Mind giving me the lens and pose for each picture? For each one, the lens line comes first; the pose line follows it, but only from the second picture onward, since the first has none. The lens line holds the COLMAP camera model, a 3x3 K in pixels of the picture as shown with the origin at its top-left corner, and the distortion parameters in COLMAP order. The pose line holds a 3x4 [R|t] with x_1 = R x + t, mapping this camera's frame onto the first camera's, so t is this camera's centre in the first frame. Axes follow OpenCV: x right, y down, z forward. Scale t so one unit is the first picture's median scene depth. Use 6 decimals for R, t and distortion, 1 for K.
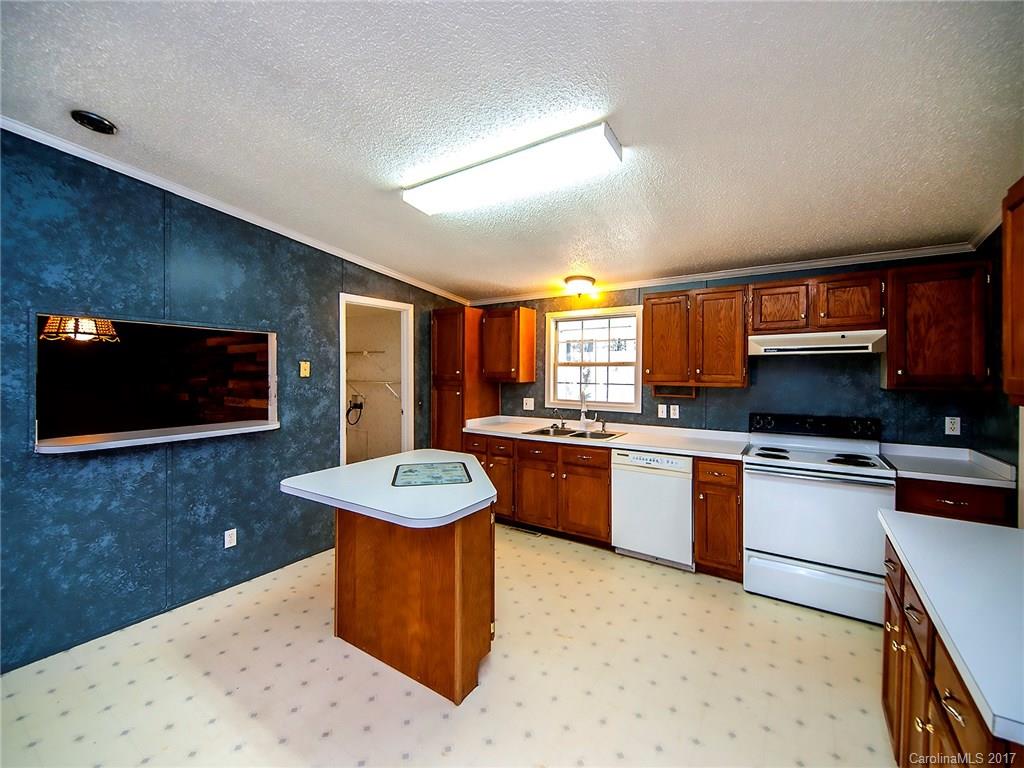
lens RADIAL K [[424.9, 0, 513.4], [0, 424.9, 376.3], [0, 0, 1]] dist [-0.000109, -0.000144]
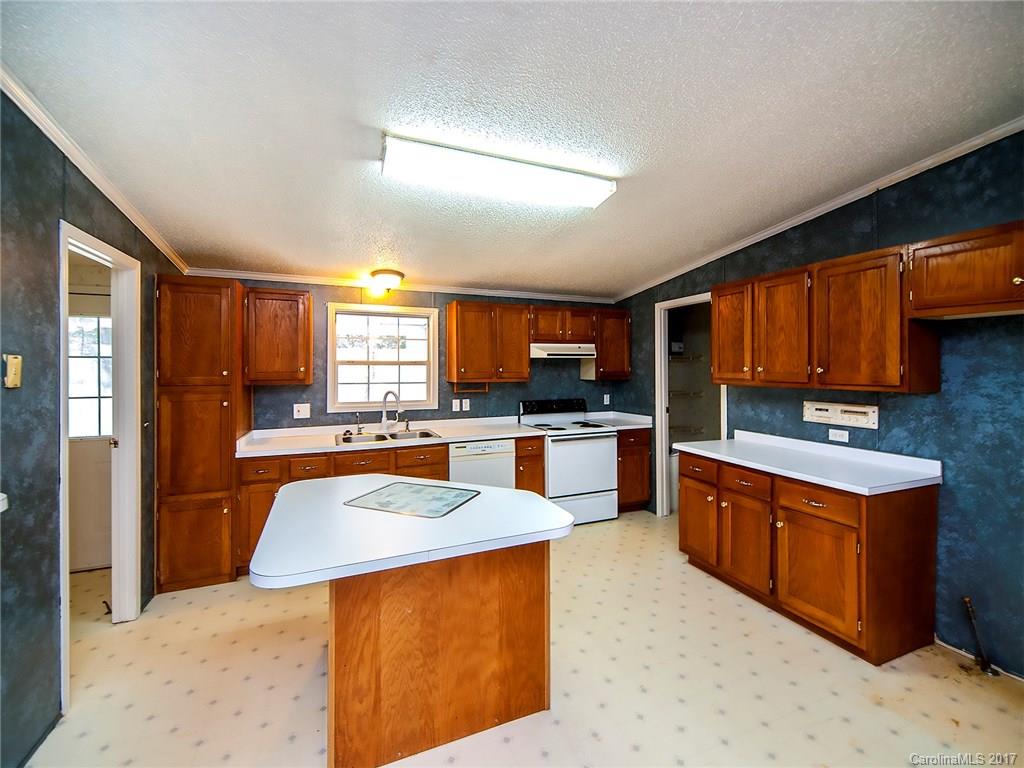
lens RADIAL K [[425.3, 0, 509.6], [0, 425.3, 366.3], [0, 0, 1]] dist [-0.000365, -0.000156]
pose [[0.552754, 0.000214, 0.833345, -0.535368], [0.013341, 0.999870, -0.009106, -0.009510], [-0.833238, 0.016151, 0.552679, 0.272791]]
